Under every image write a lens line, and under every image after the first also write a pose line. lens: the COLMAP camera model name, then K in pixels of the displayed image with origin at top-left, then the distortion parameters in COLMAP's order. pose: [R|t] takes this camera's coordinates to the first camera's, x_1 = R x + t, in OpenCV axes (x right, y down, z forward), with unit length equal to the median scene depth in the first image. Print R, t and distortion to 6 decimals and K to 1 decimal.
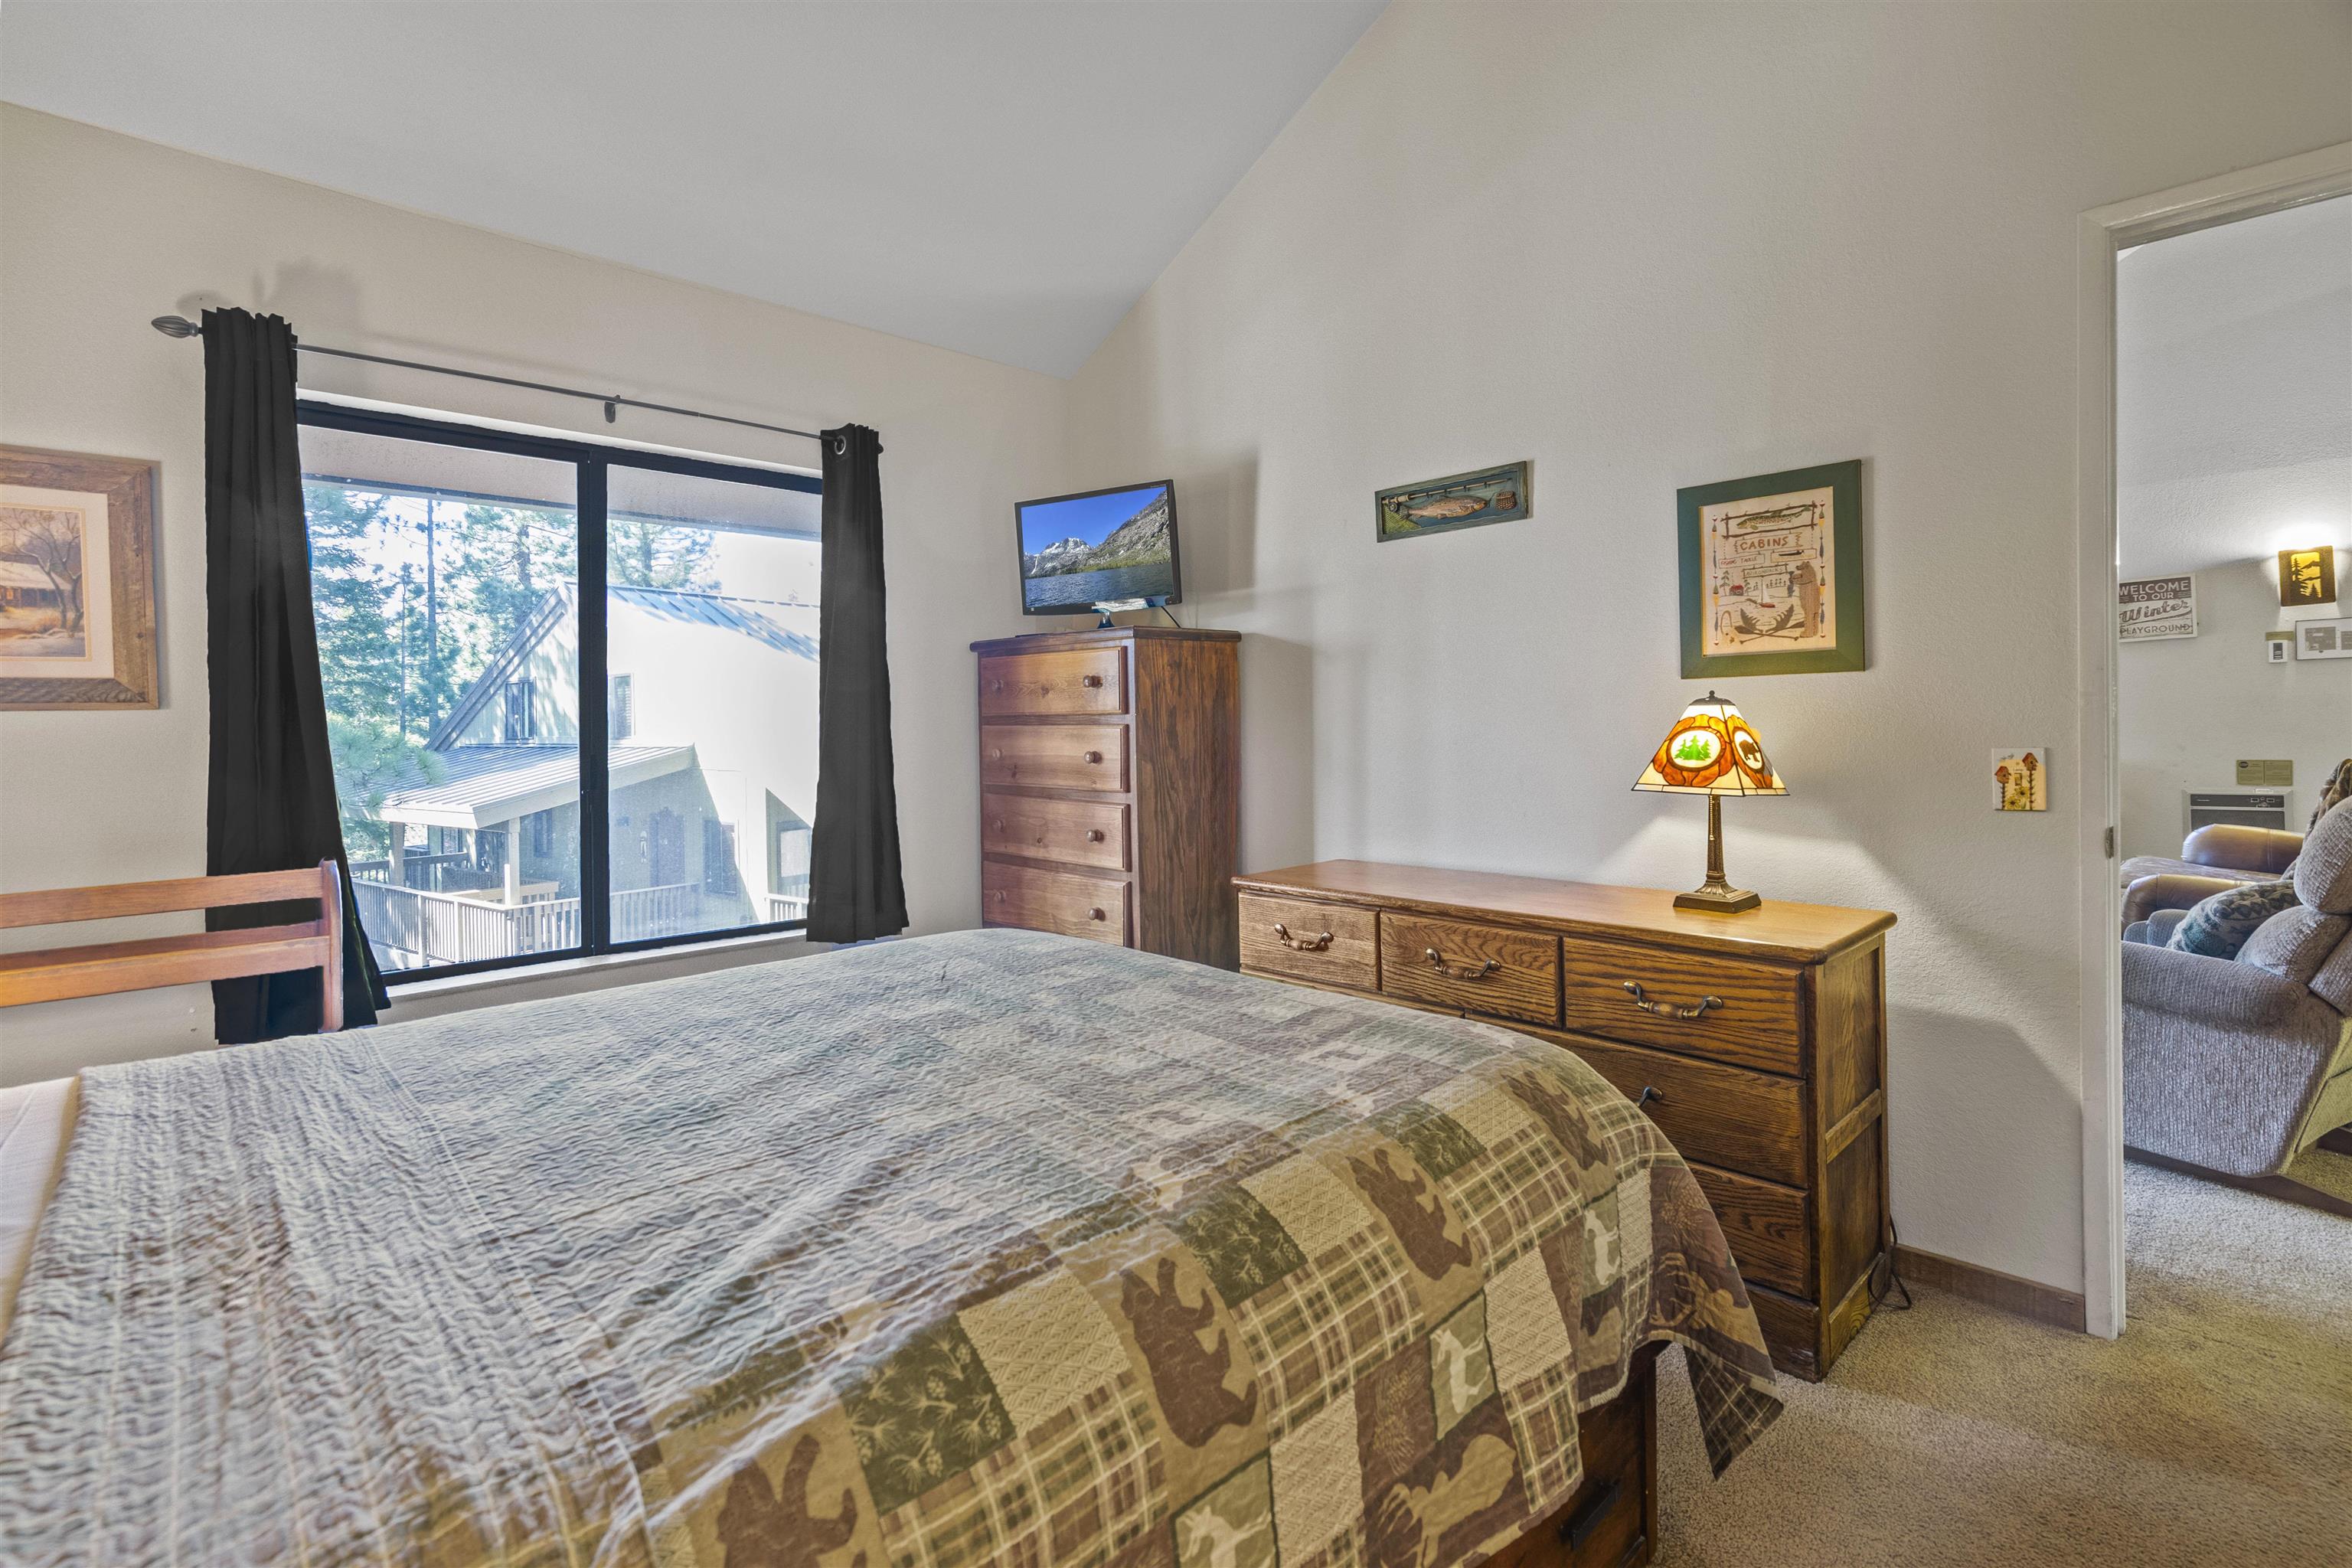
lens RADIAL K [[1067.3, 0, 1179.0], [0, 1067.3, 716.8], [0, 0, 1]] dist [0.000795, 0.000660]
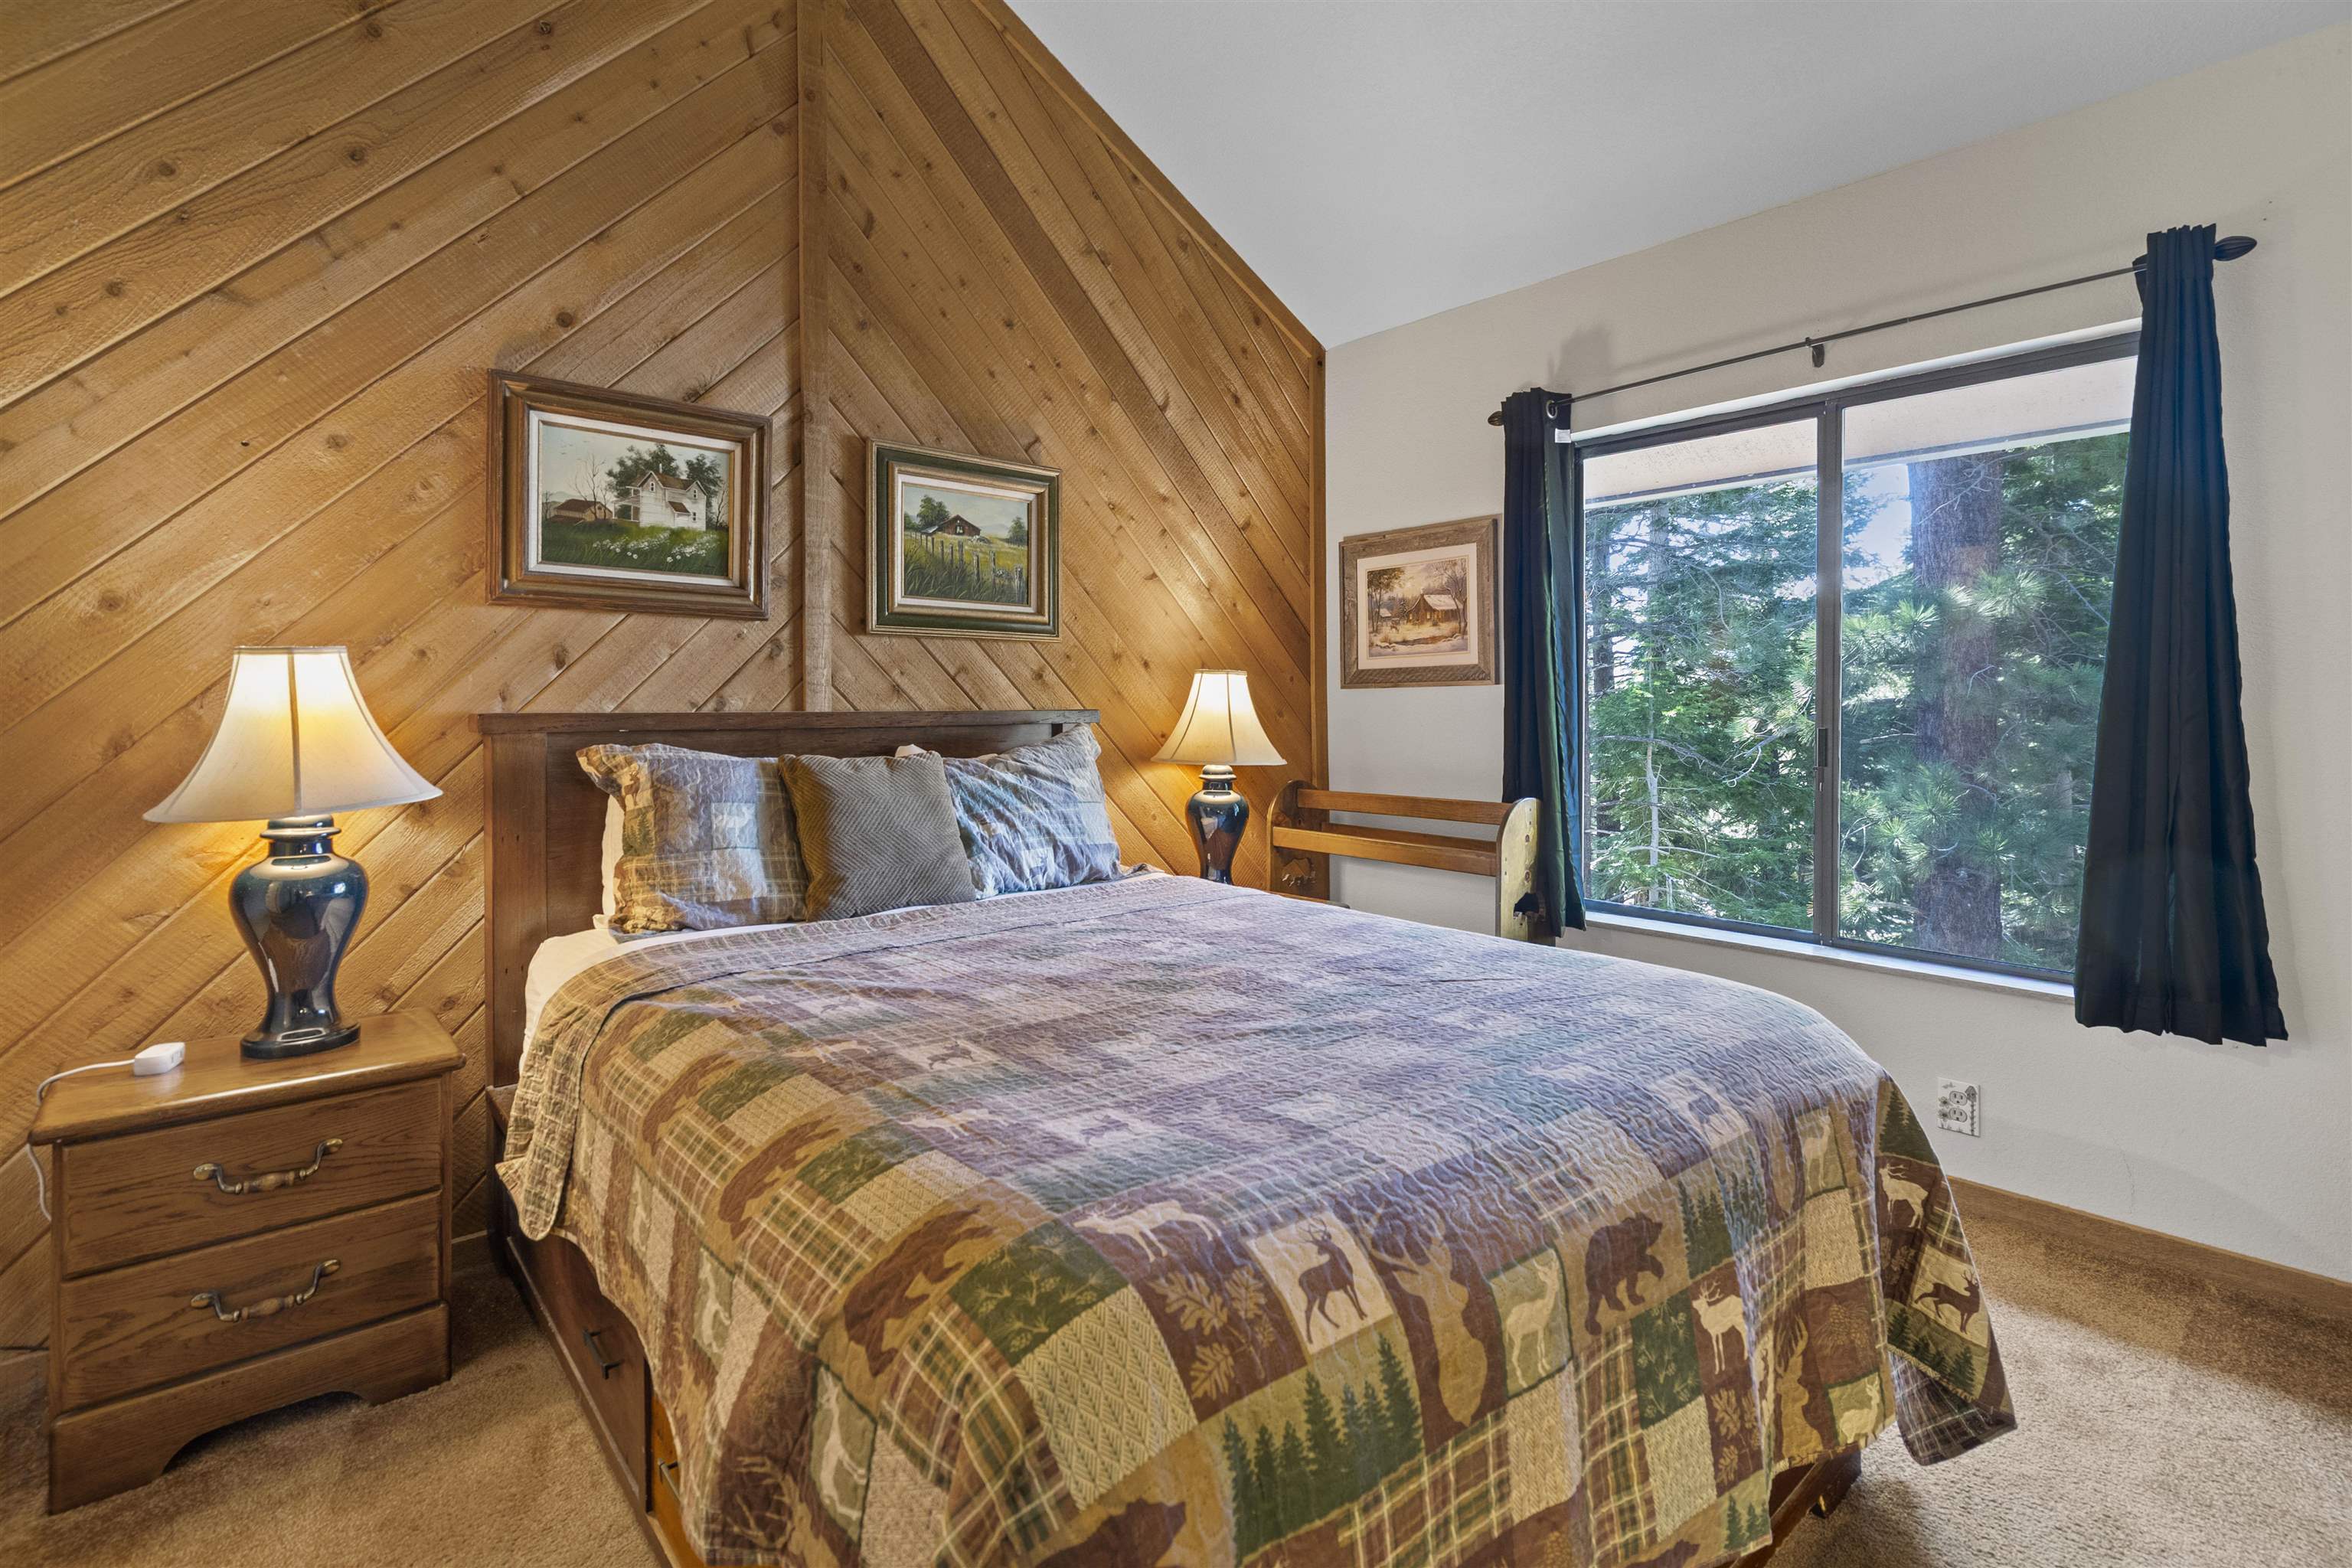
lens RADIAL K [[1067.3, 0, 1164.7], [0, 1067.3, 712.0], [0, 0, 1]] dist [0.000795, 0.000660]
pose [[-0.052738, 0.028941, -0.998189, 0.554153], [0.007475, 0.999563, 0.028586, -0.014791], [0.998580, -0.005954, -0.052931, 0.650387]]
